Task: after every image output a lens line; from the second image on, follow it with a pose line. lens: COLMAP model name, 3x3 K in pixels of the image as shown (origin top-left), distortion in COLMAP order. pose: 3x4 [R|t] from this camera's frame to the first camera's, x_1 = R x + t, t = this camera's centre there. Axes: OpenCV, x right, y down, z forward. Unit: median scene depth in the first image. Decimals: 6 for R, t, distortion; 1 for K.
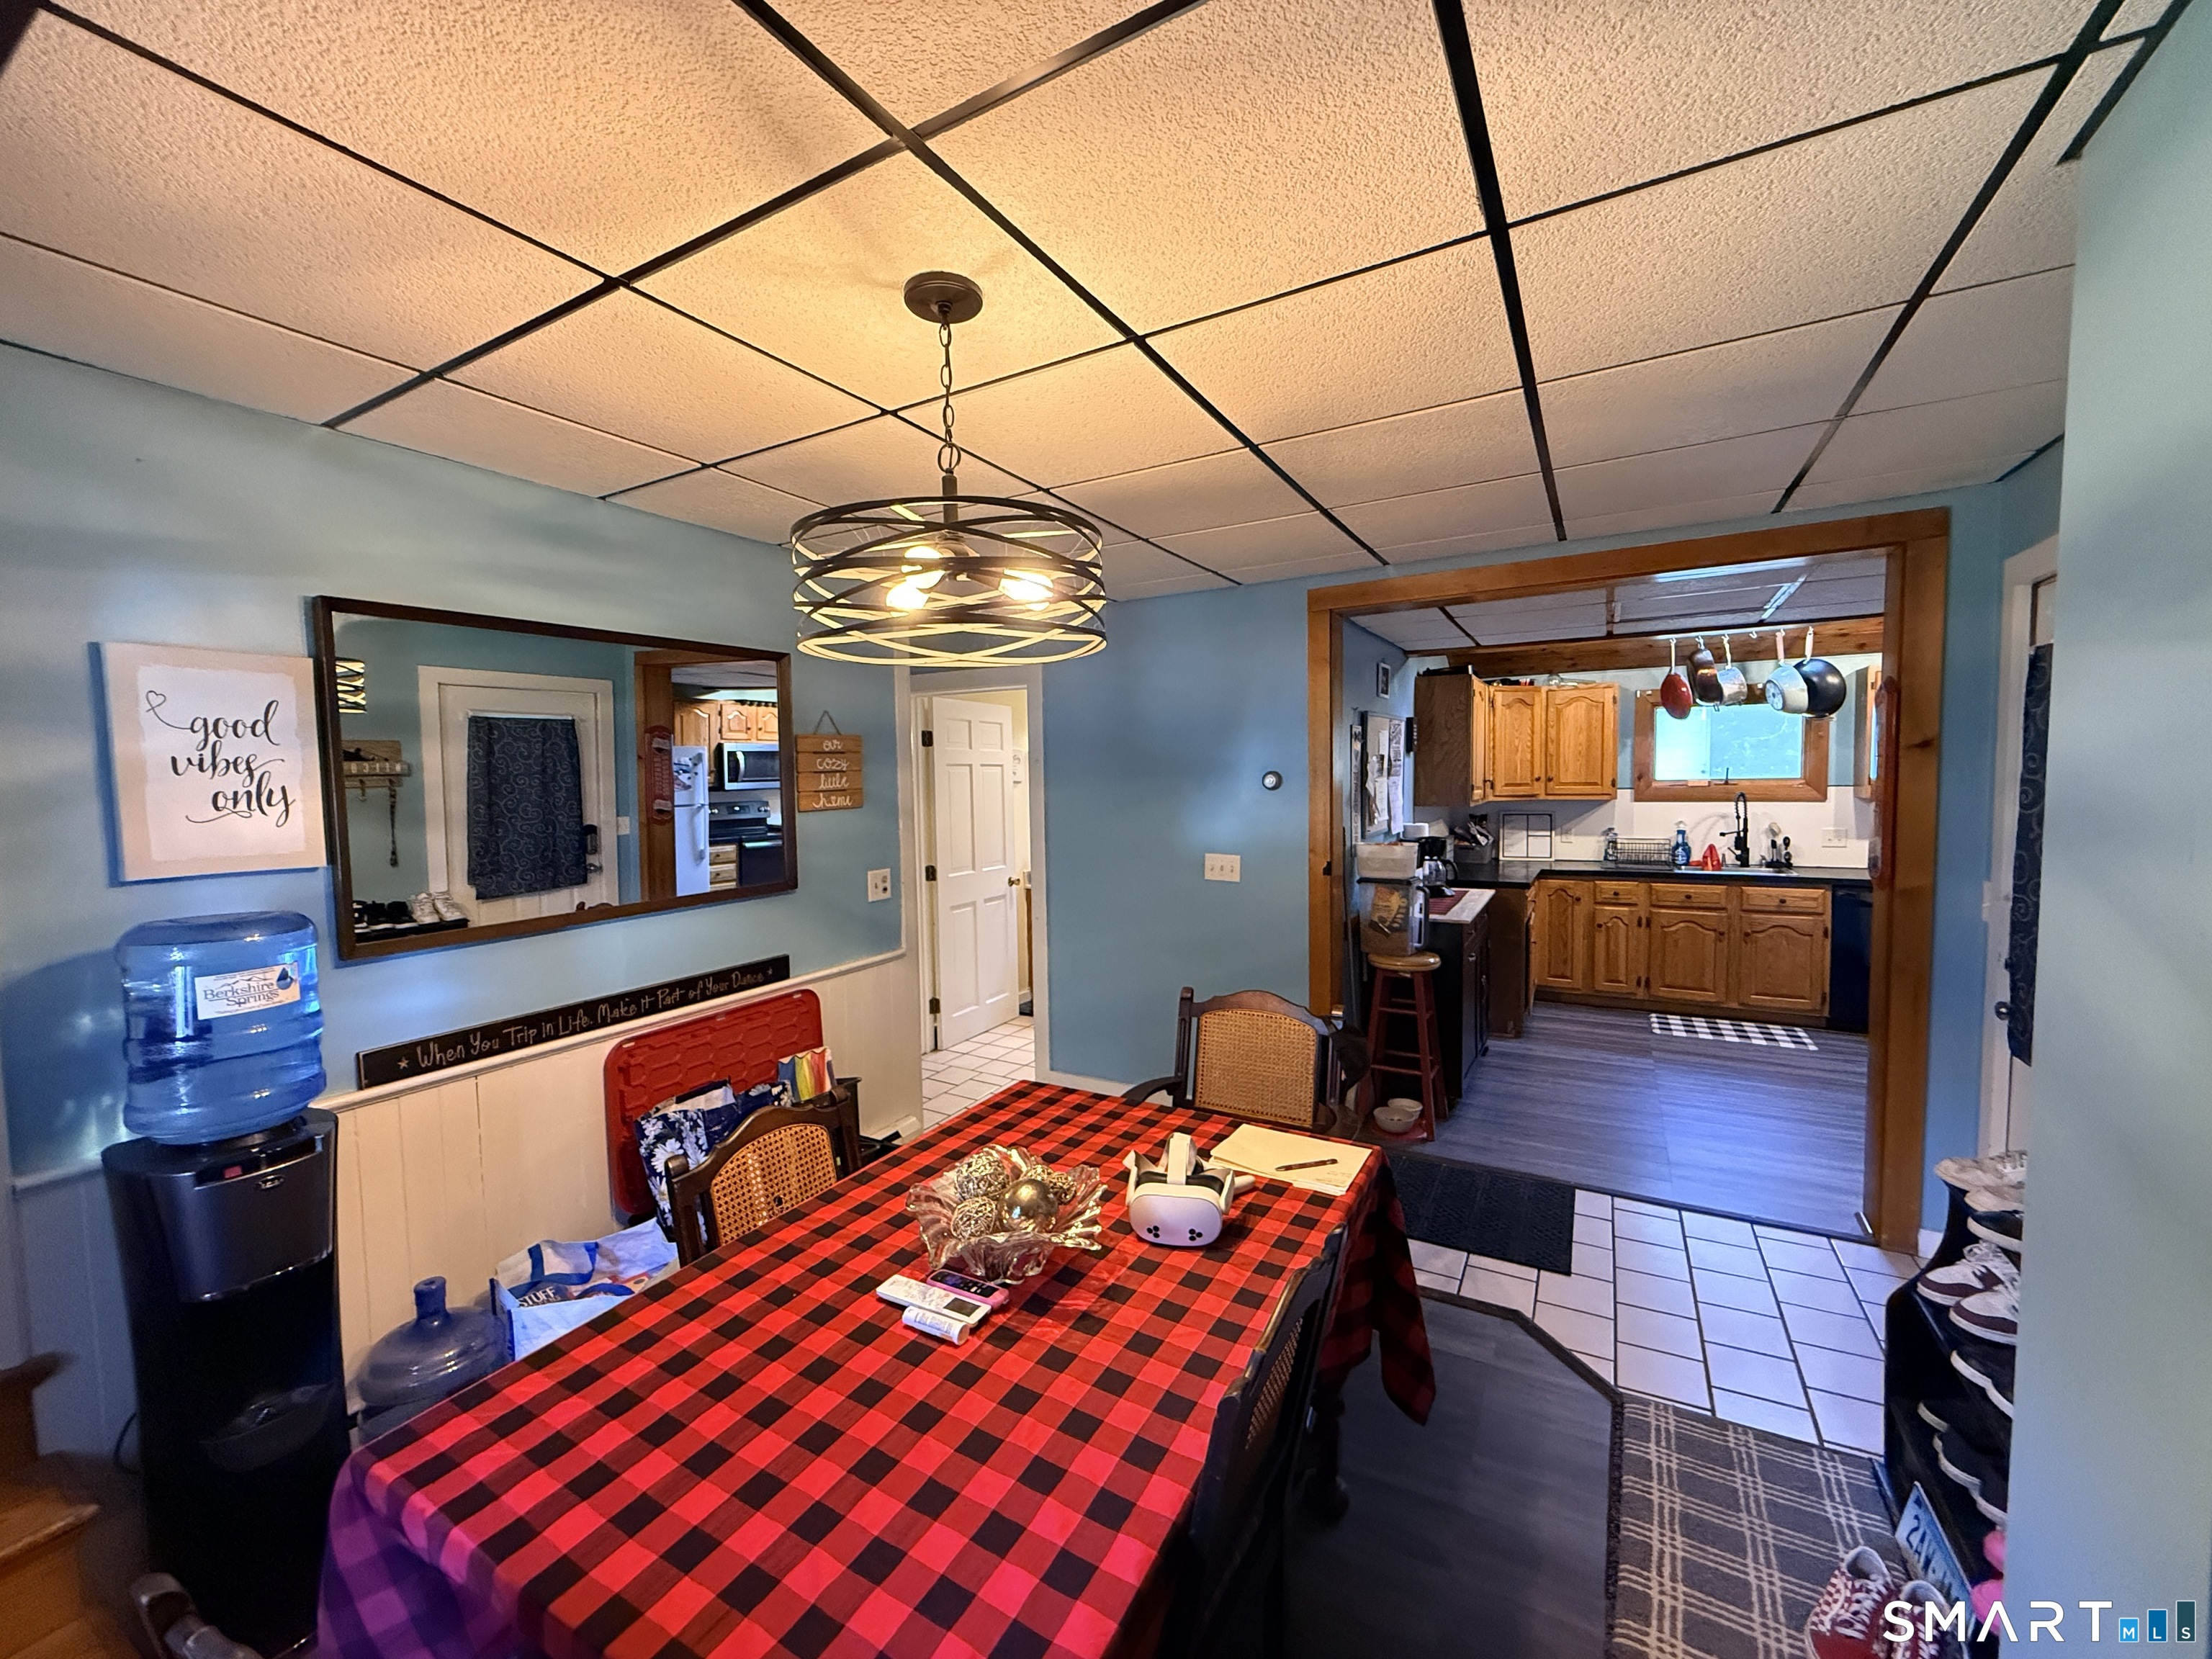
lens RADIAL K [[879.6, 0, 1101.1], [0, 879.6, 826.8], [0, 0, 1]] dist [0.000196, 0.000019]
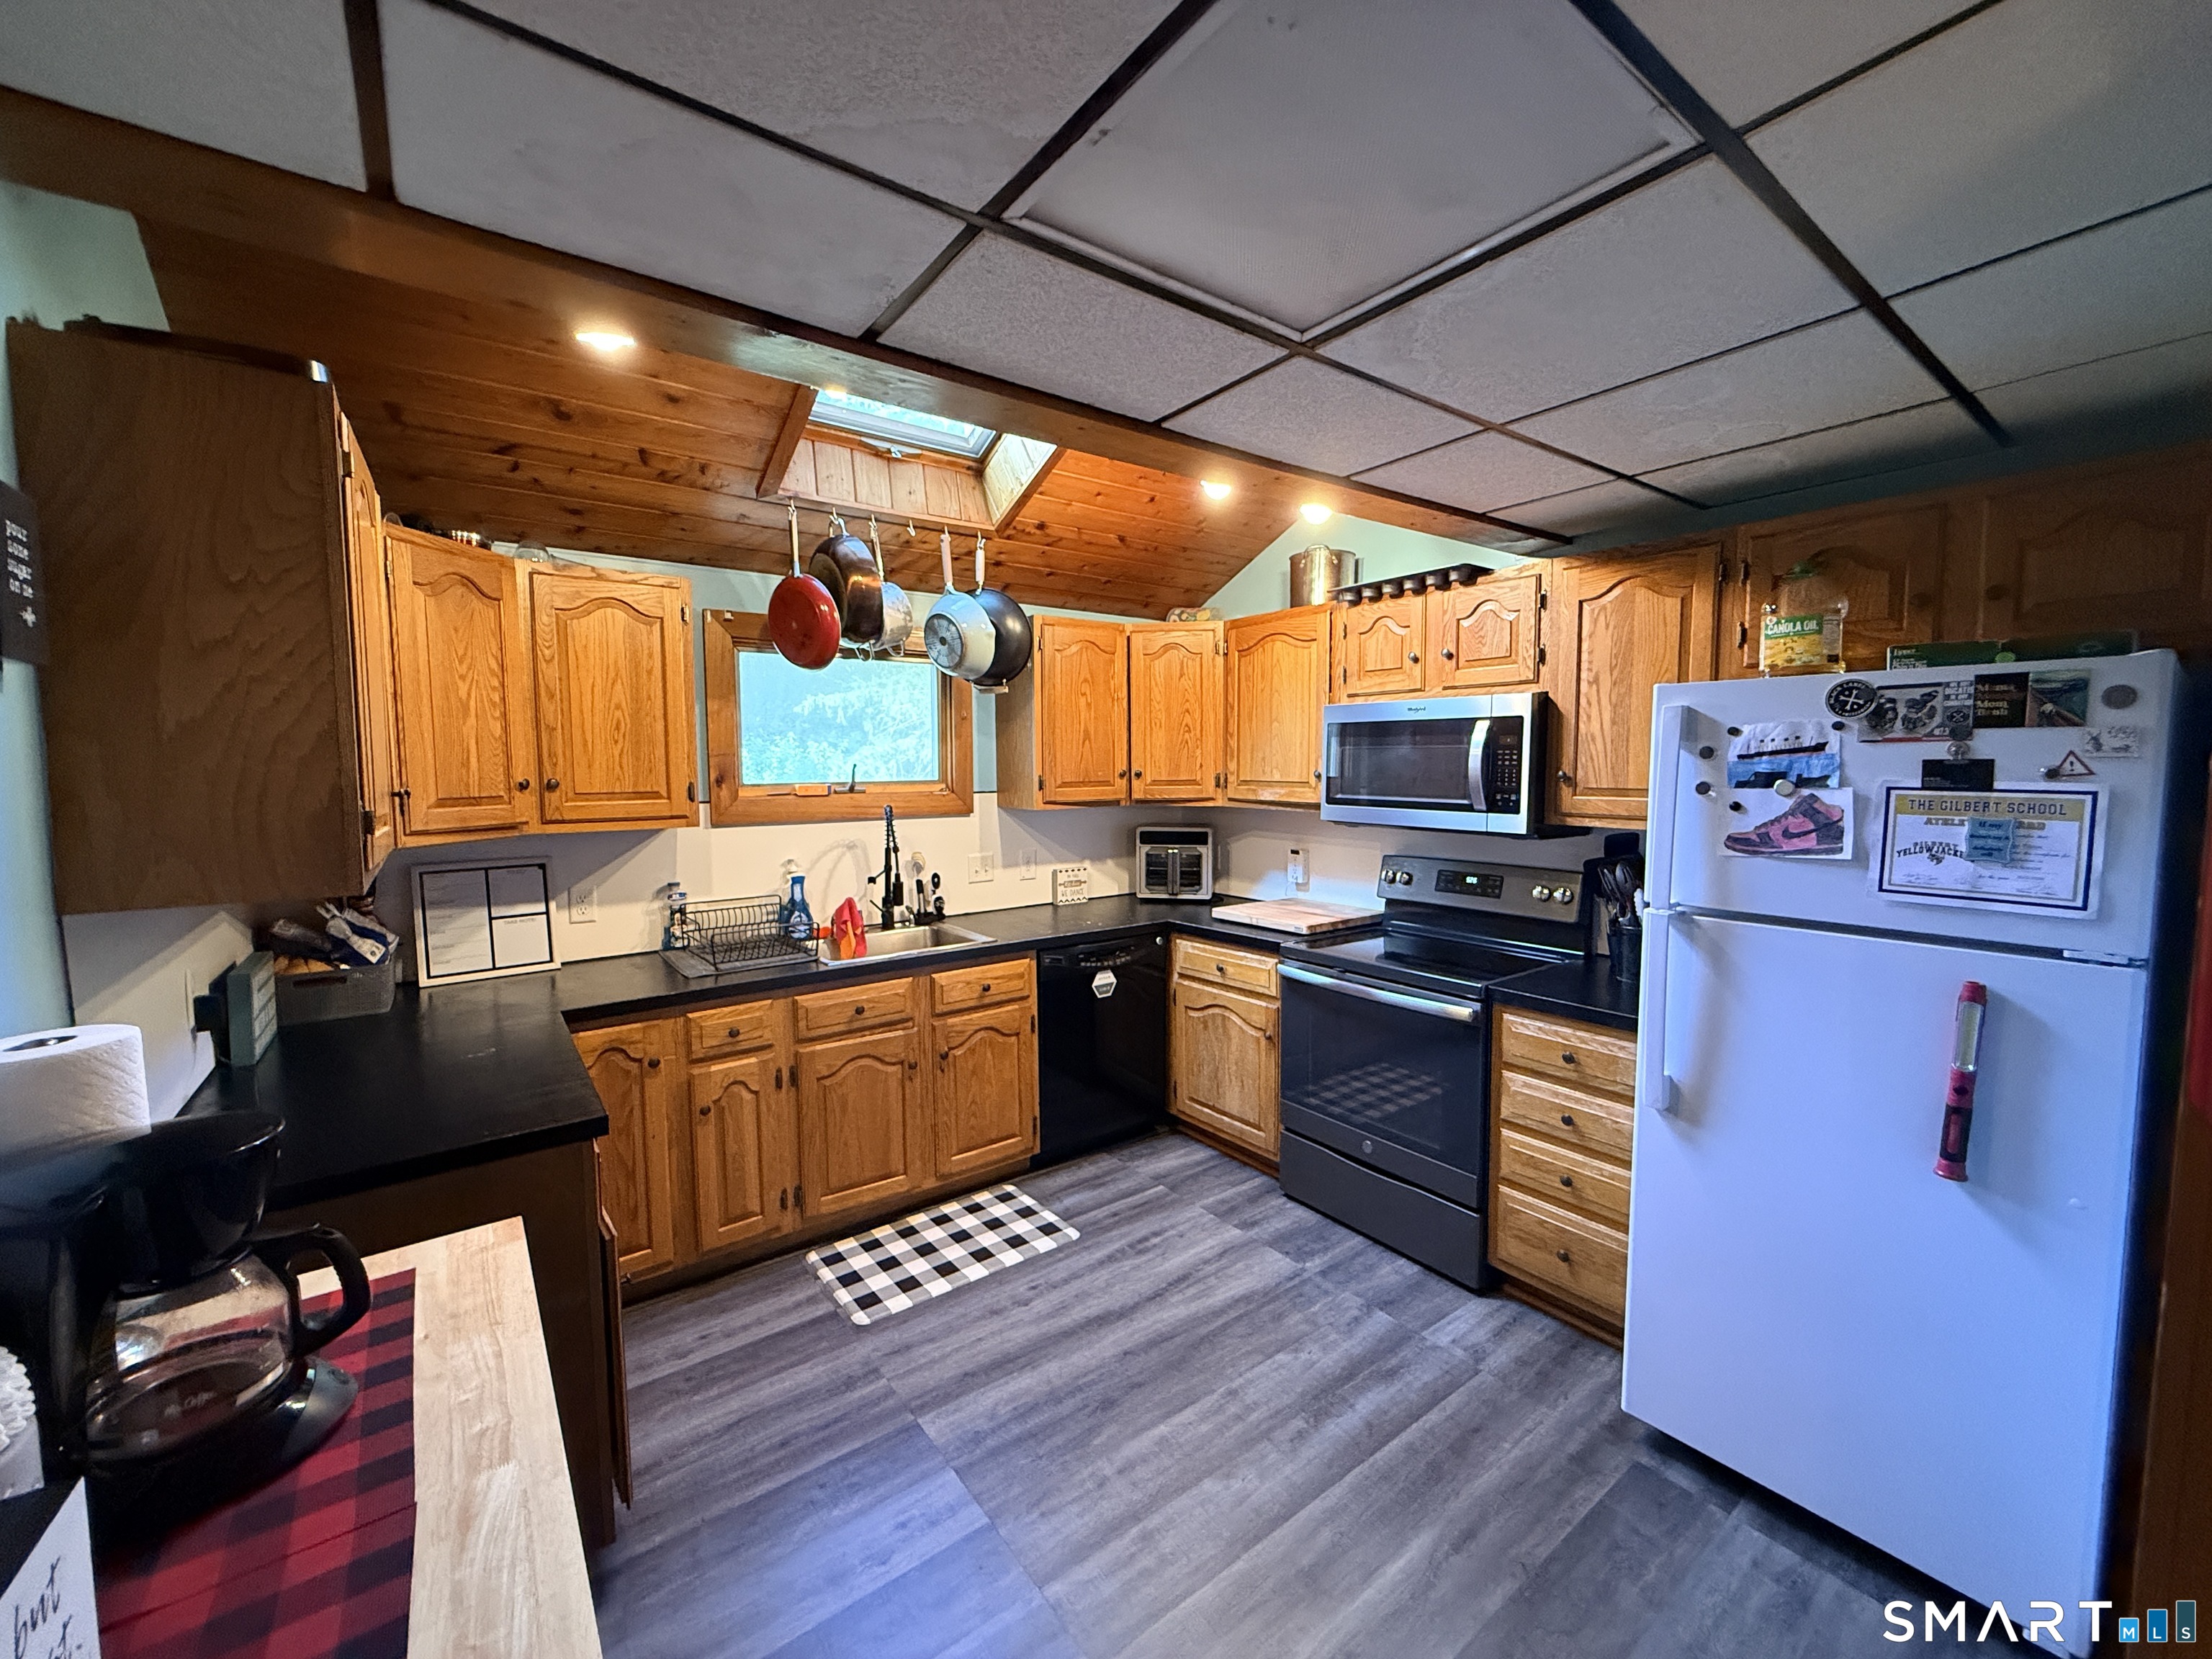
lens RADIAL K [[879.6, 0, 1101.1], [0, 879.6, 826.8], [0, 0, 1]] dist [0.000196, 0.000019]
pose [[0.397661, -0.053098, 0.915995, 0.253471], [0.049827, 0.998101, 0.036226, -0.040703], [-0.916178, 0.031236, 0.399551, 0.657318]]
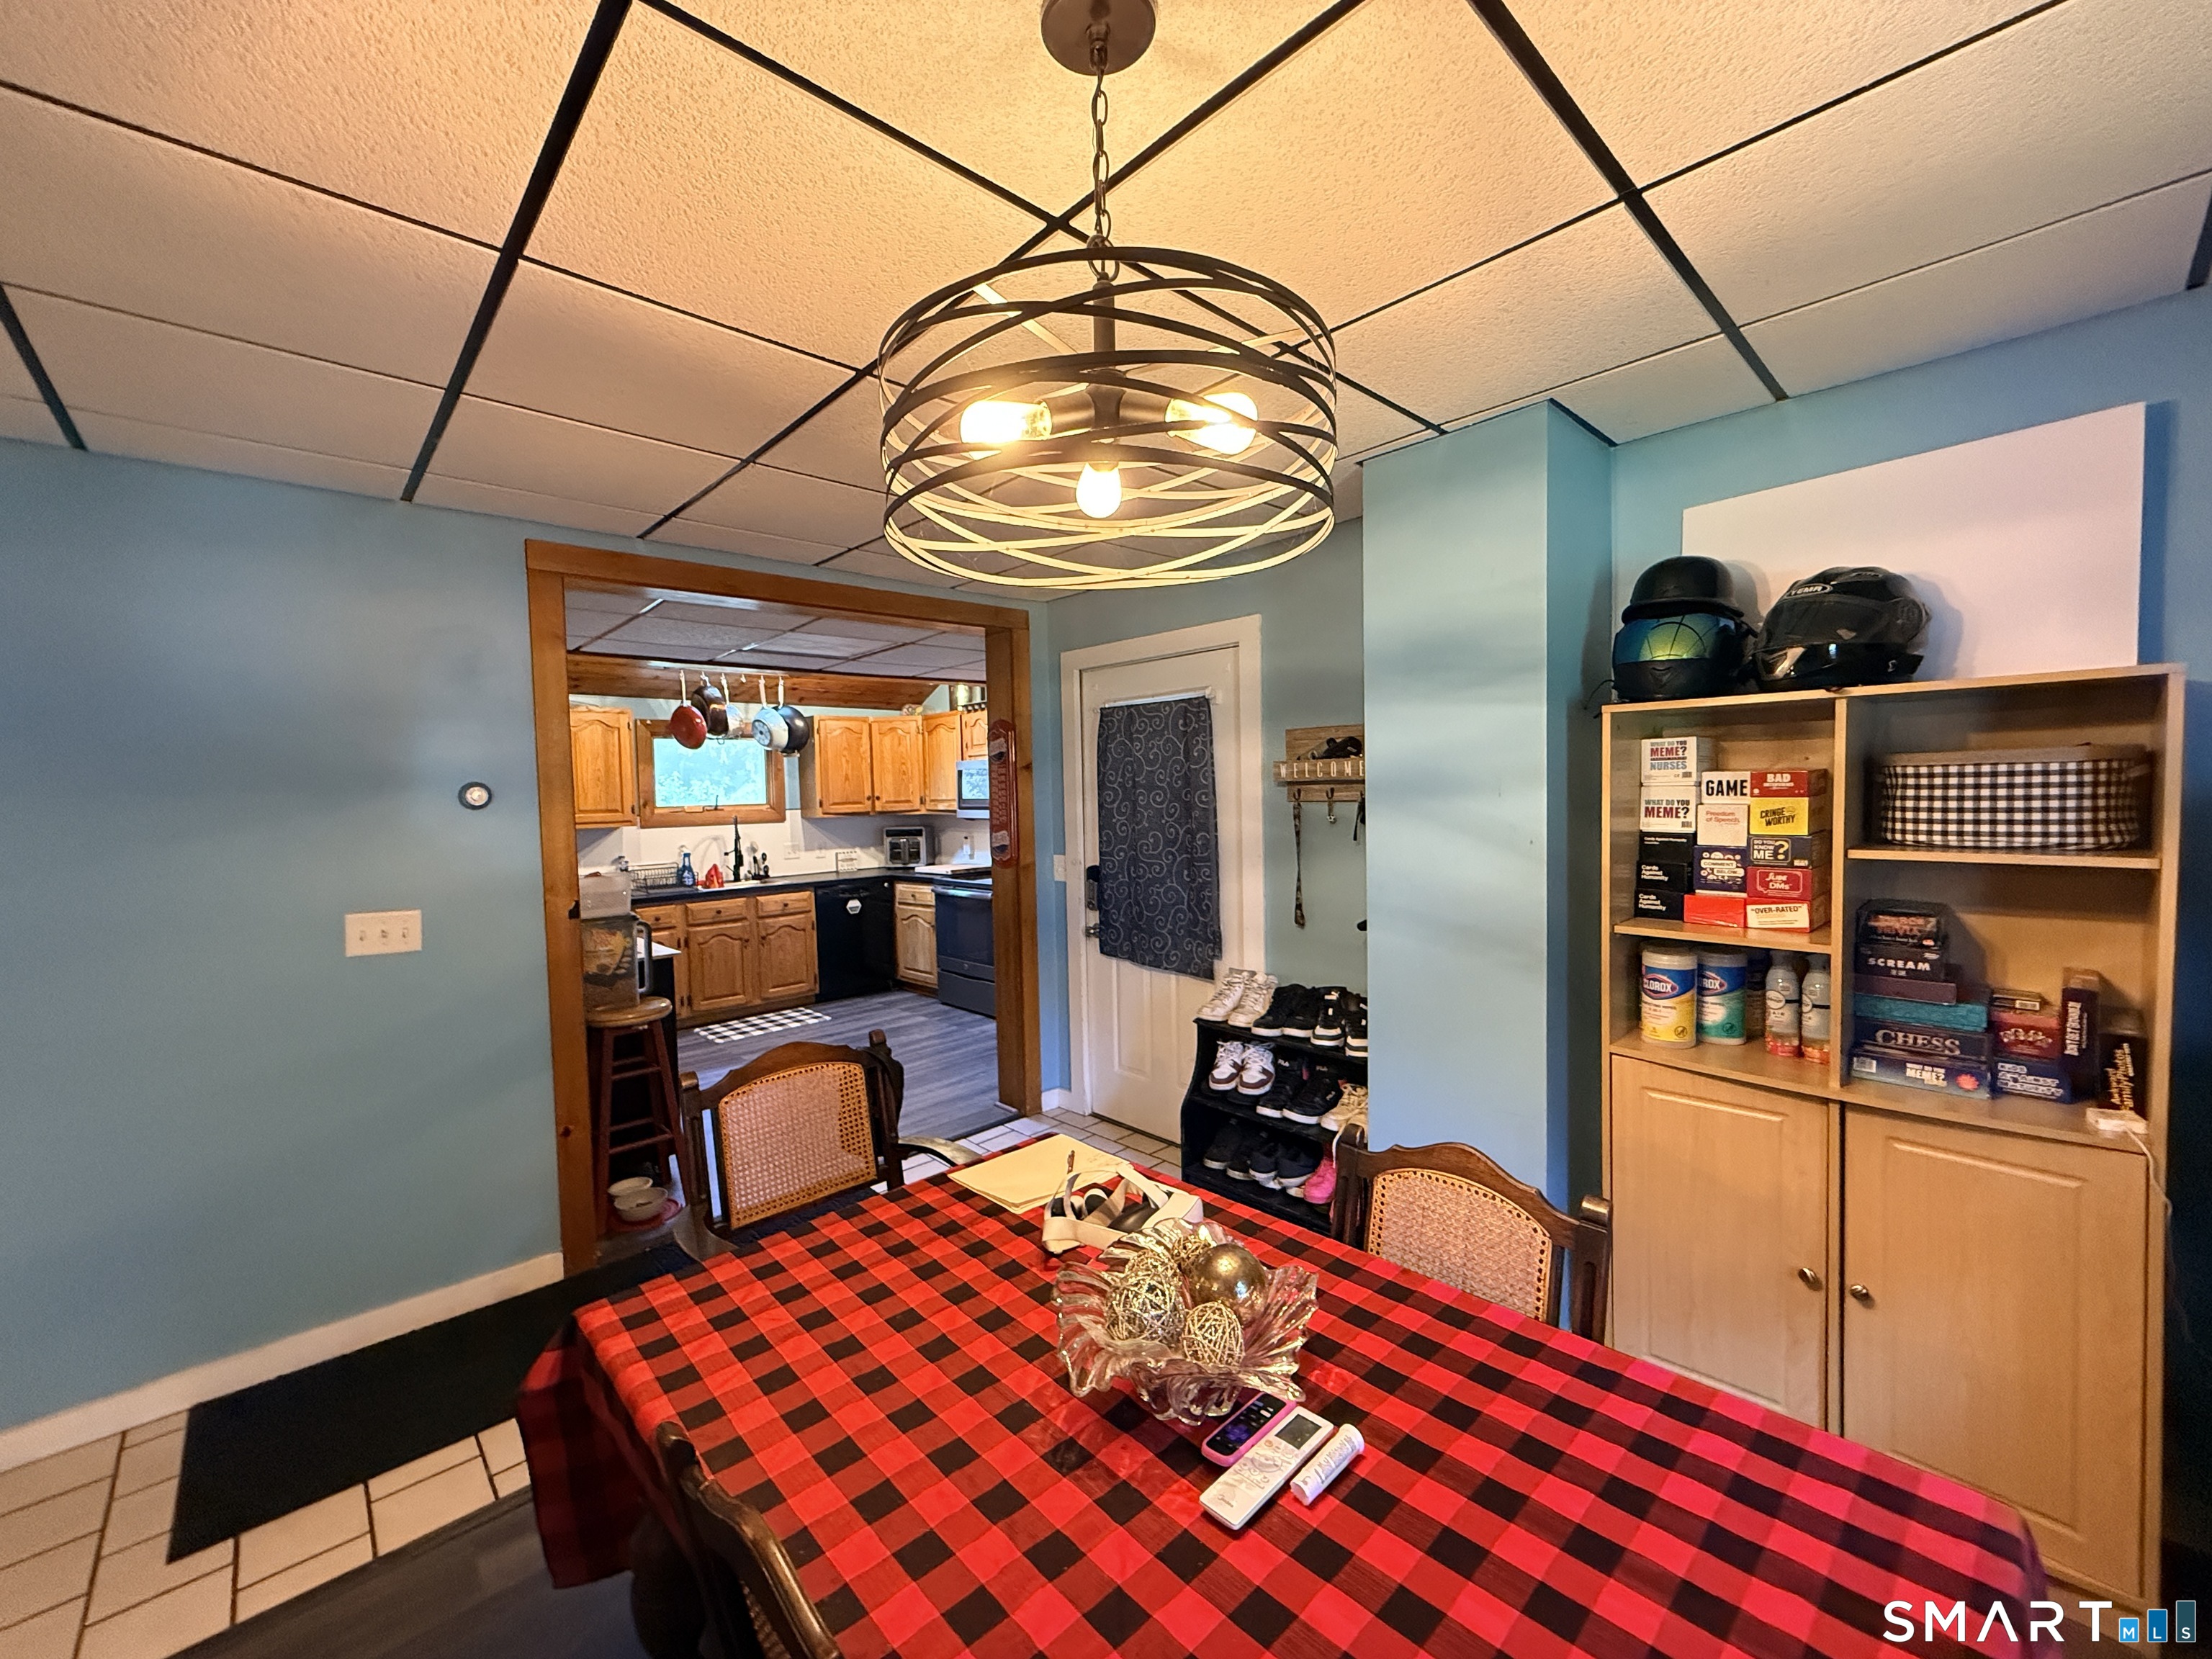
lens RADIAL K [[881.4, 0, 1086.9], [0, 881.4, 829.2], [0, 0, 1]] dist [0.016933, 0.000035]
pose [[0.304173, -0.030545, 0.952127, -0.231290], [0.075551, 0.997111, 0.007852, 0.003164], [-0.949616, 0.069546, 0.305602, 0.226831]]
